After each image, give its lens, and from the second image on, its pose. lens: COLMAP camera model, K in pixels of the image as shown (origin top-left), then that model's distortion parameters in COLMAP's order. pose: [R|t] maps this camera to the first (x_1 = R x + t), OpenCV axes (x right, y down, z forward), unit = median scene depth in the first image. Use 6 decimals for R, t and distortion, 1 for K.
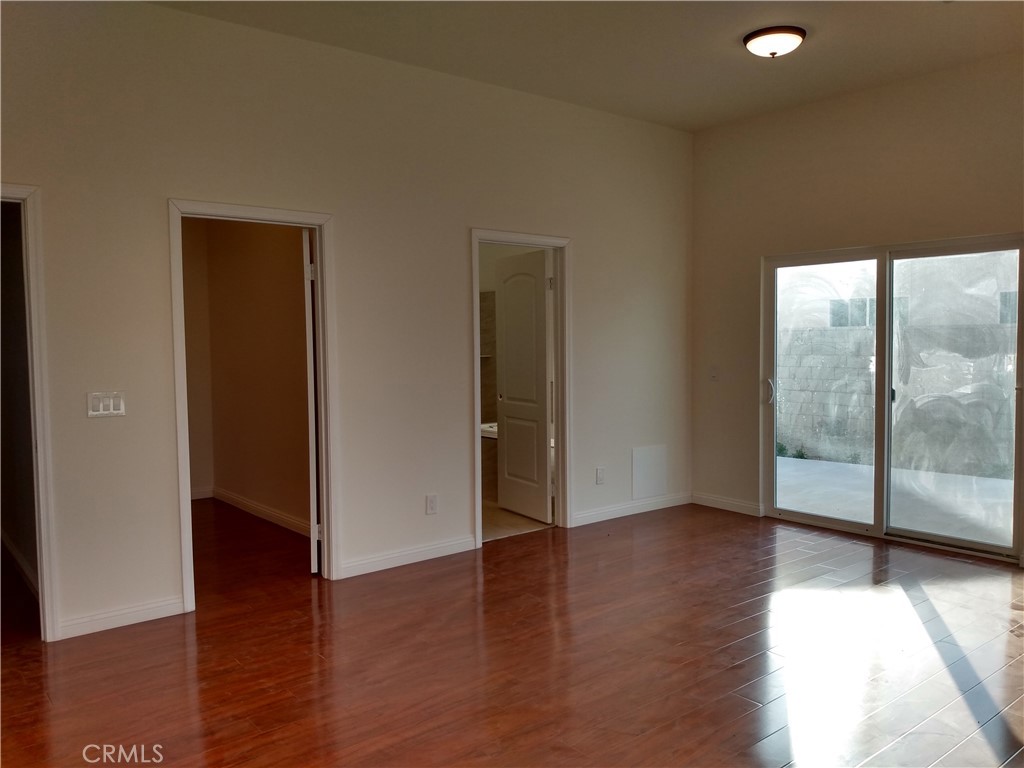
lens RADIAL K [[799.7, 0, 512.0], [0, 799.7, 384.0], [0, 0, 1]] dist [0.145480, -0.276683]
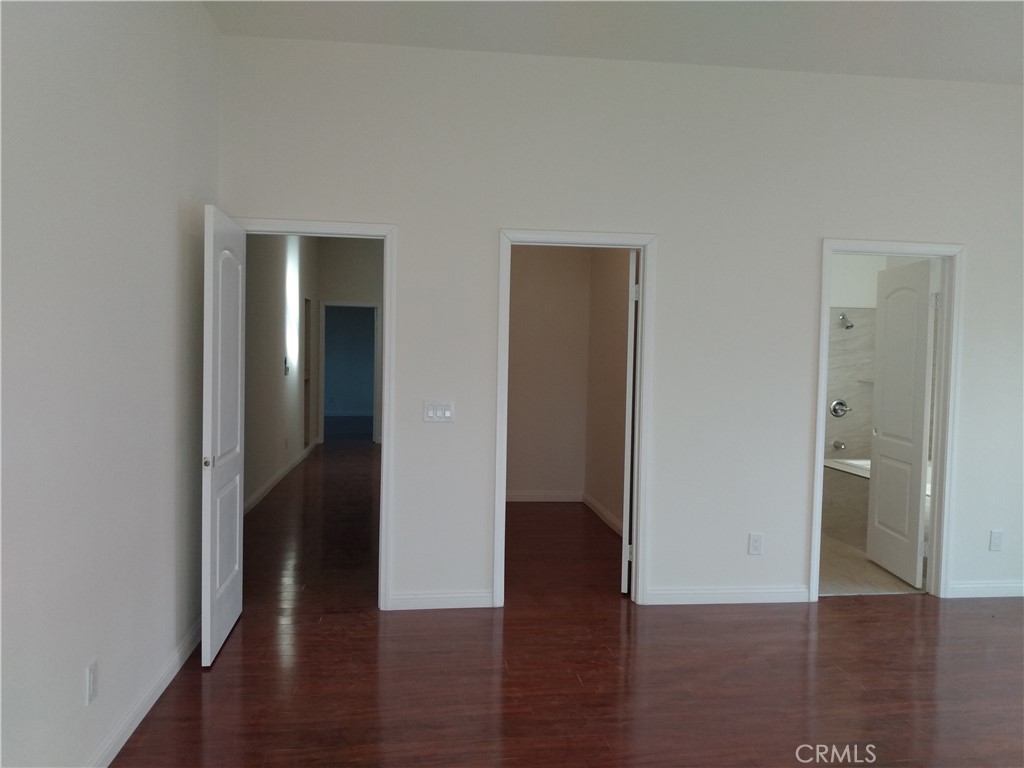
lens RADIAL K [[799.7, 0, 512.0], [0, 799.7, 384.0], [0, 0, 1]] dist [0.145480, -0.276683]
pose [[0.853277, 0.049817, -0.519074, 0.141951], [-0.058137, 0.998309, 0.000242, -0.016239], [0.518208, 0.029971, 0.854729, 0.069662]]
